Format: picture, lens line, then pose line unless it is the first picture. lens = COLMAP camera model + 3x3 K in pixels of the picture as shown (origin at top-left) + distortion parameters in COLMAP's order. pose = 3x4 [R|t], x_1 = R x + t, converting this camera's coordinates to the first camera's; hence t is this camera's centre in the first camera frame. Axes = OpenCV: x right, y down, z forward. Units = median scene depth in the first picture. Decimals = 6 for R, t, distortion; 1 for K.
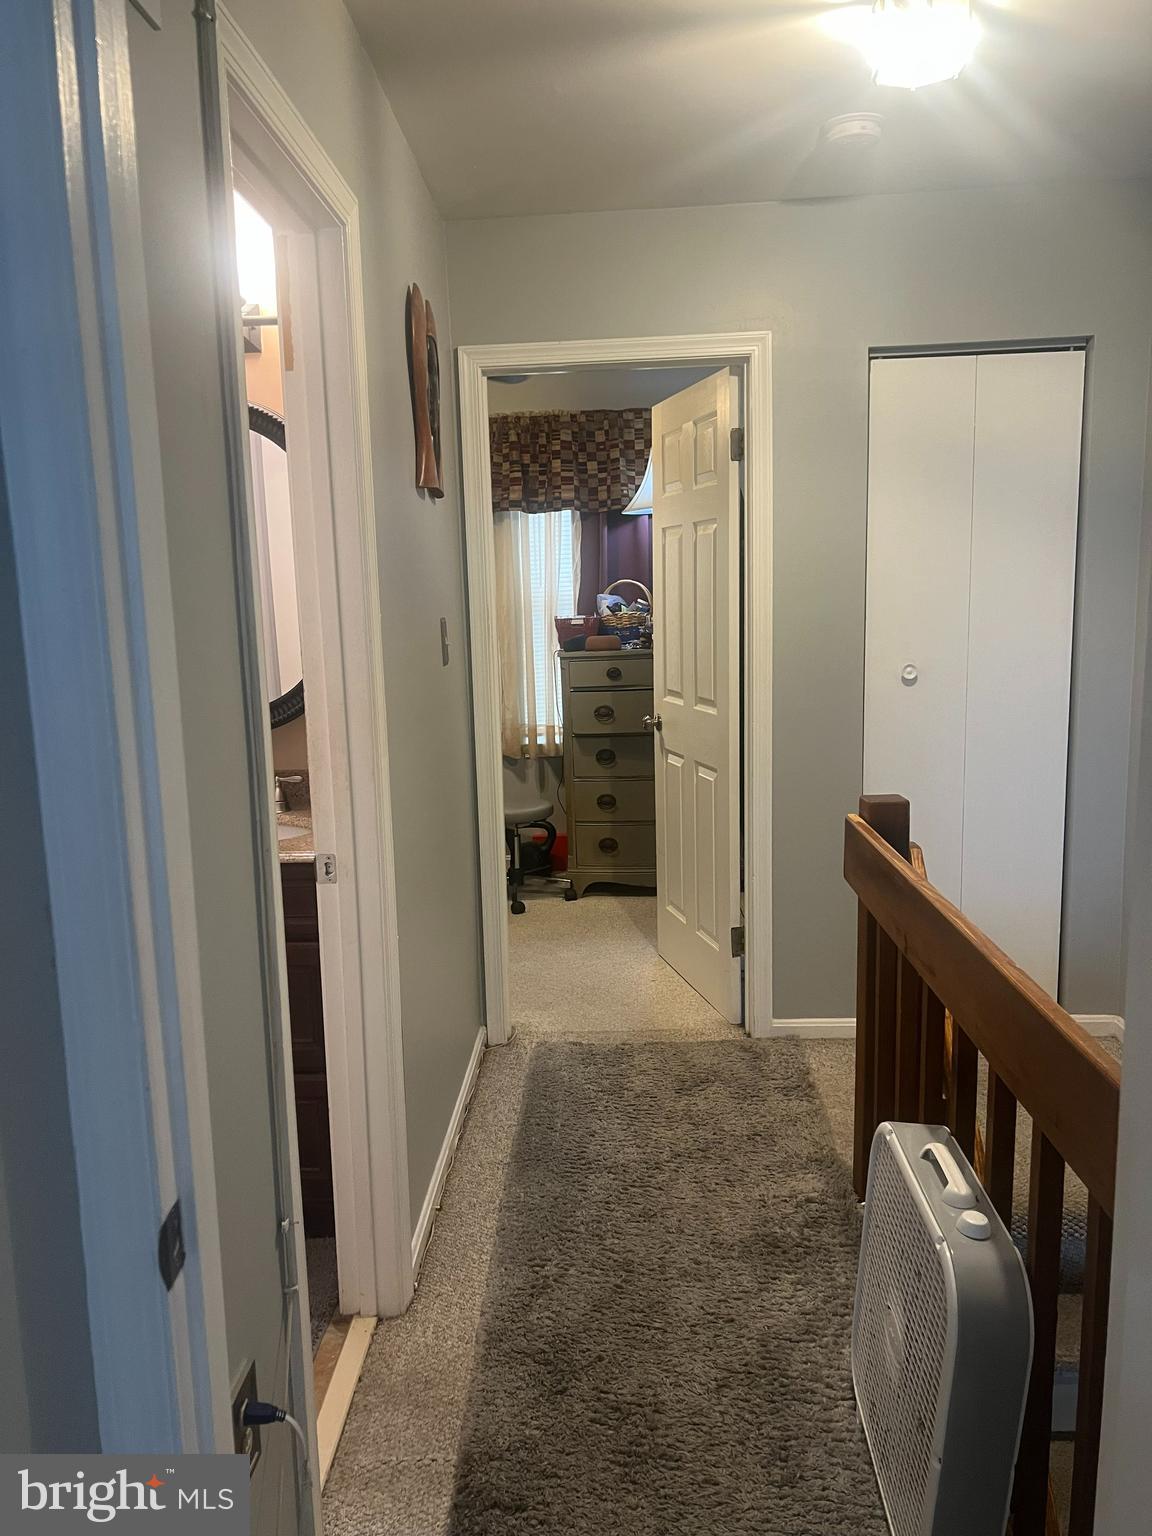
lens RADIAL K [[1183.5, 0, 573.4], [0, 1183.5, 771.8], [0, 0, 1]] dist [0.068726, -0.088143]
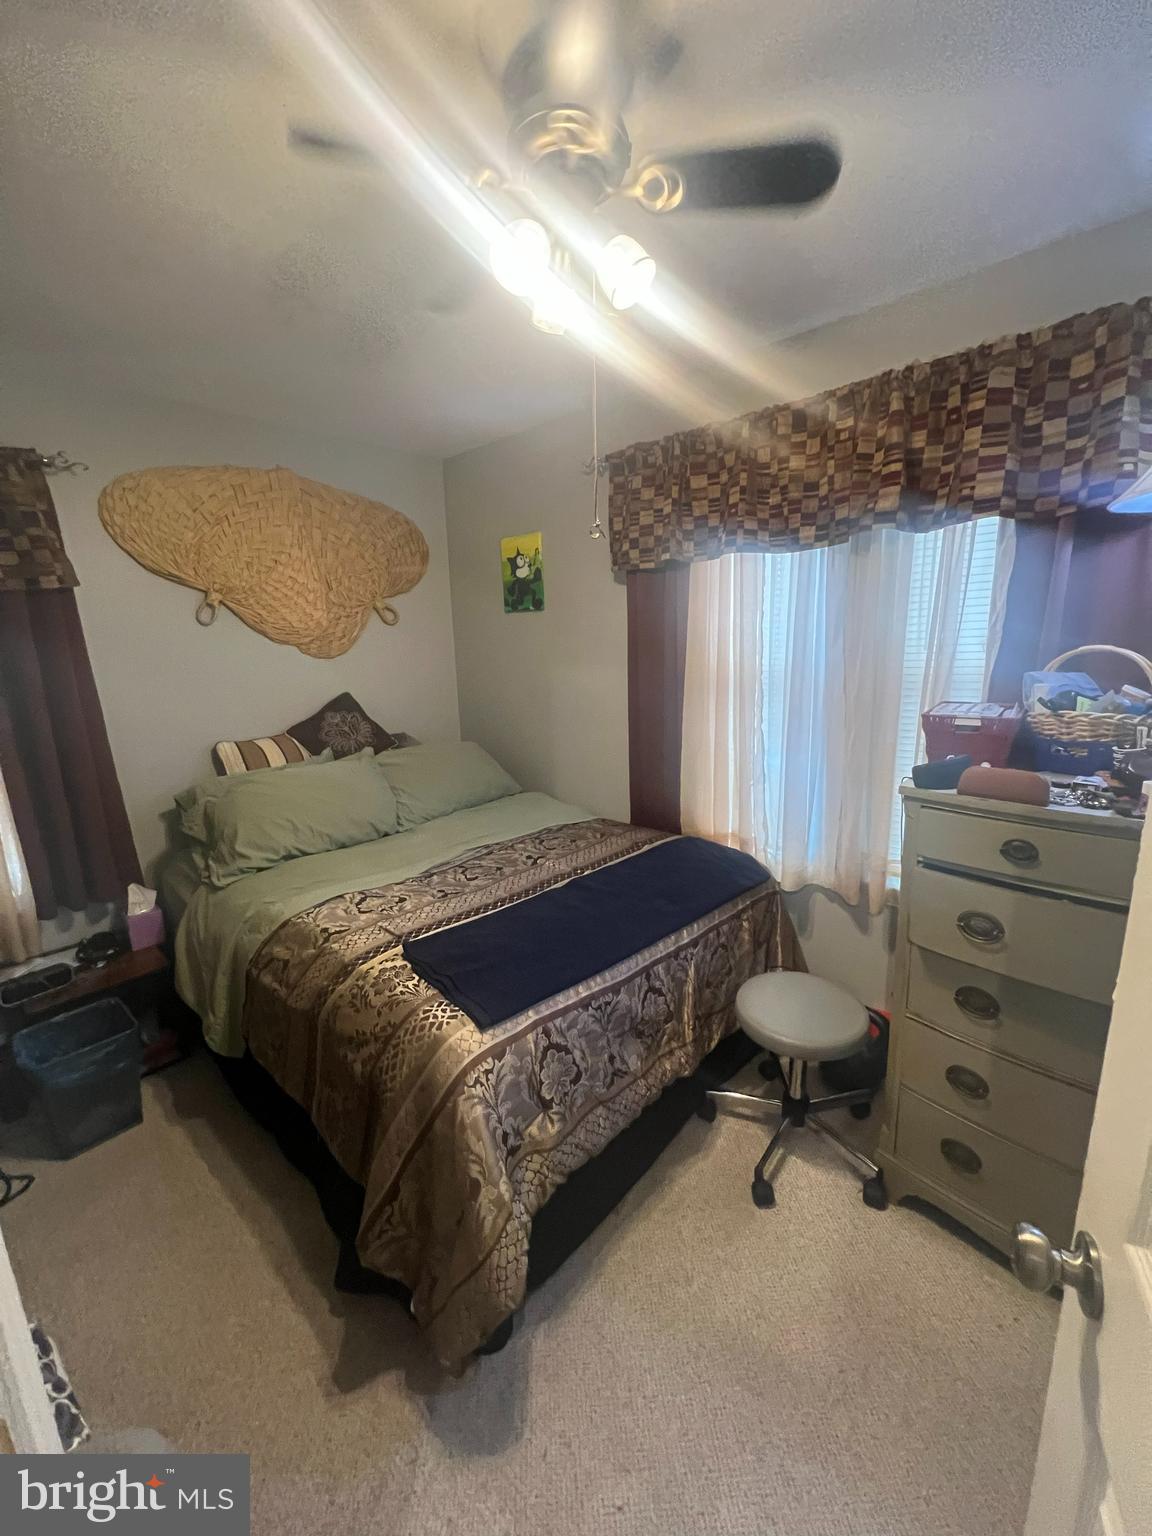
lens RADIAL K [[615.0, 0, 575.2], [0, 615.0, 759.7], [0, 0, 1]] dist [-0.002612, 0.000162]
pose [[0.767998, 0.135182, -0.626023, 0.043178], [-0.096088, 0.990727, 0.096055, -0.117707], [0.633203, -0.013617, 0.773866, 0.654980]]
